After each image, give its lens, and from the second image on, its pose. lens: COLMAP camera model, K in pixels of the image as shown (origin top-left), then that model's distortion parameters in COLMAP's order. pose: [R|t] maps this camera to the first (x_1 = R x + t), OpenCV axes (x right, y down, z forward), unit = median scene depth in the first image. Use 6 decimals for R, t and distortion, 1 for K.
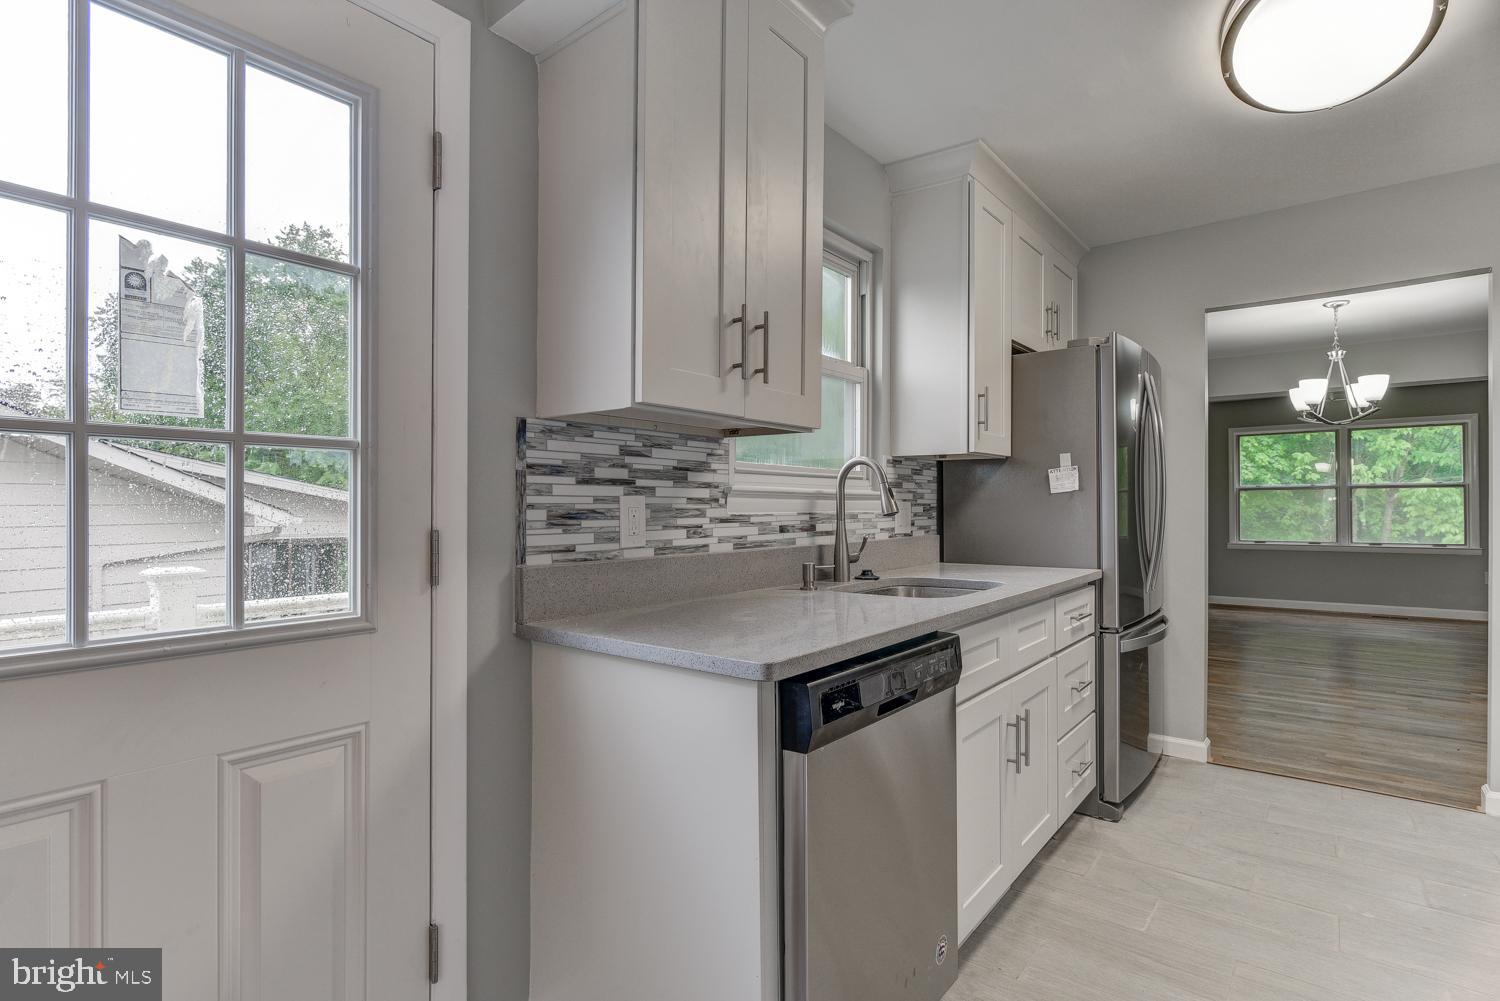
lens RADIAL K [[739.5, 0, 755.2], [0, 739.5, 505.3], [0, 0, 1]] dist [-0.011969, 0.001539]
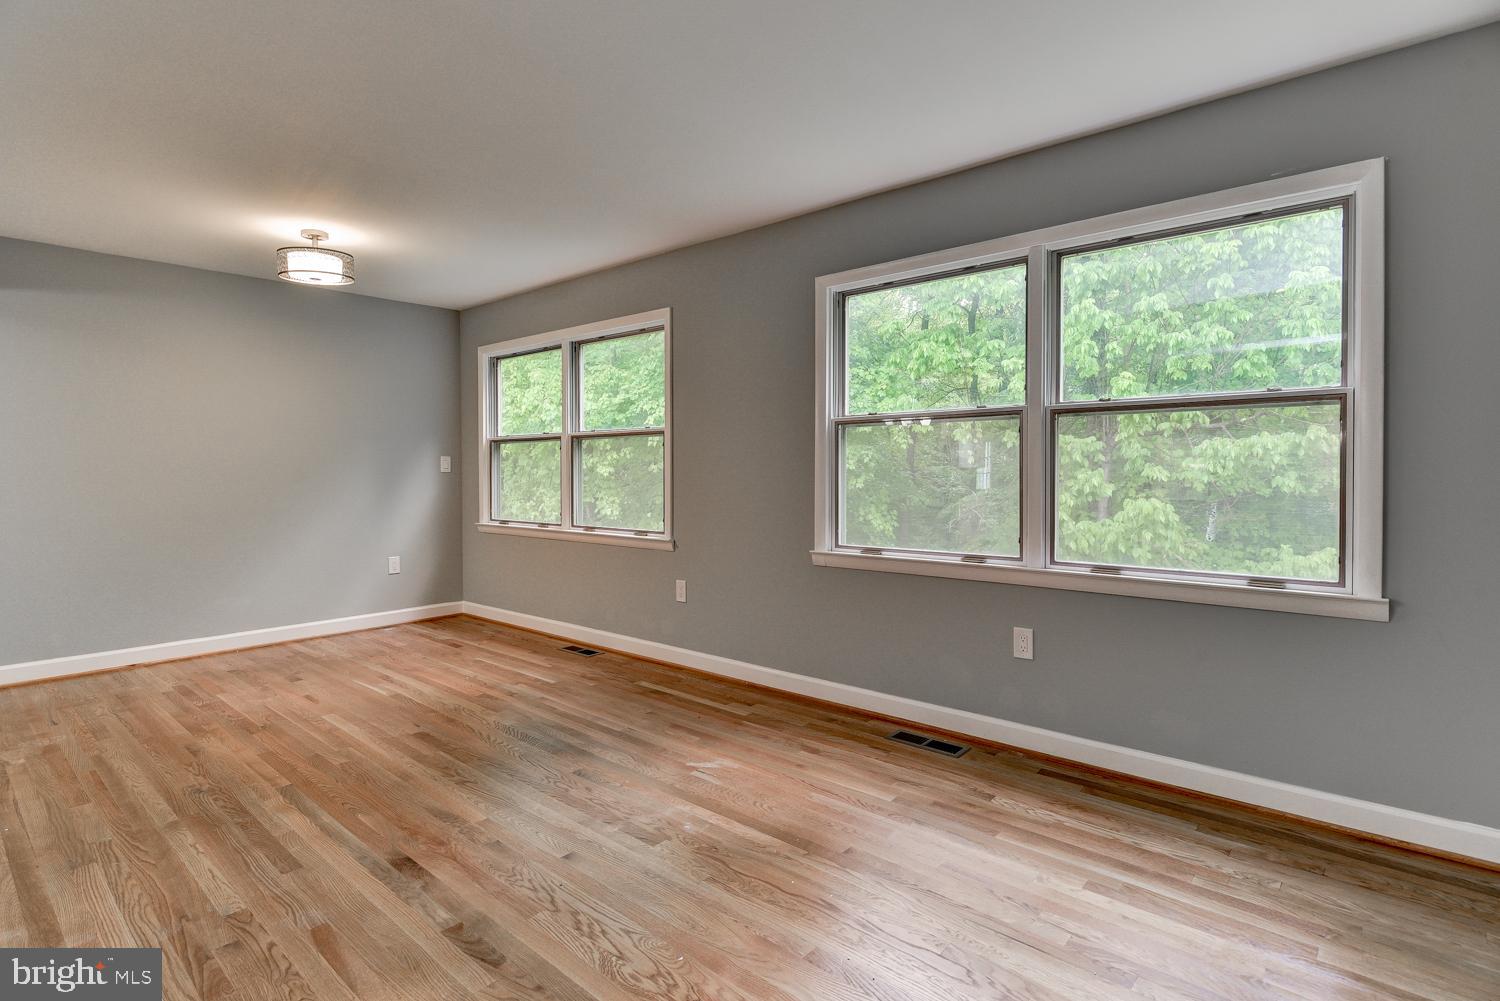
lens RADIAL K [[739.5, 0, 763.4], [0, 739.5, 485.1], [0, 0, 1]] dist [-0.011969, 0.001539]
pose [[0.999710, 0.004835, -0.023573, 1.807069], [-0.004166, 0.999589, 0.028373, -0.003551], [0.023701, -0.028267, 0.999319, 0.697156]]
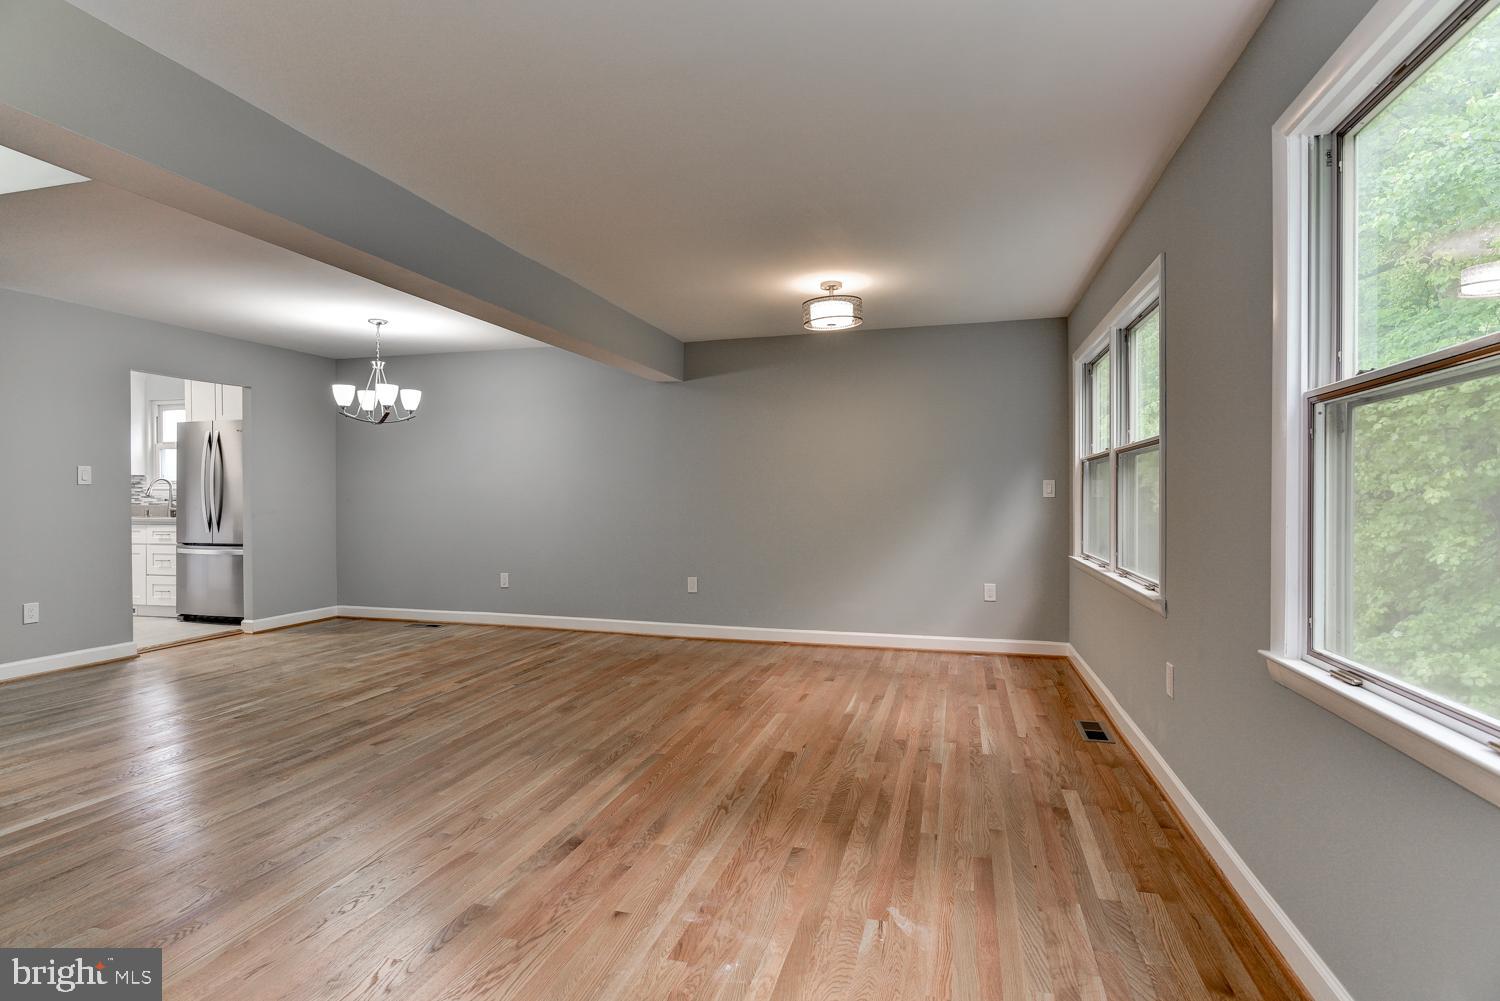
lens RADIAL K [[739.5, 0, 751.0], [0, 739.5, 497.6], [0, 0, 1]] dist [-0.011969, 0.001539]
pose [[0.393539, 0.008842, -0.919265, 2.120288], [0.004942, 0.999919, 0.011733, -0.002714], [0.919295, -0.009160, 0.393464, 1.085946]]
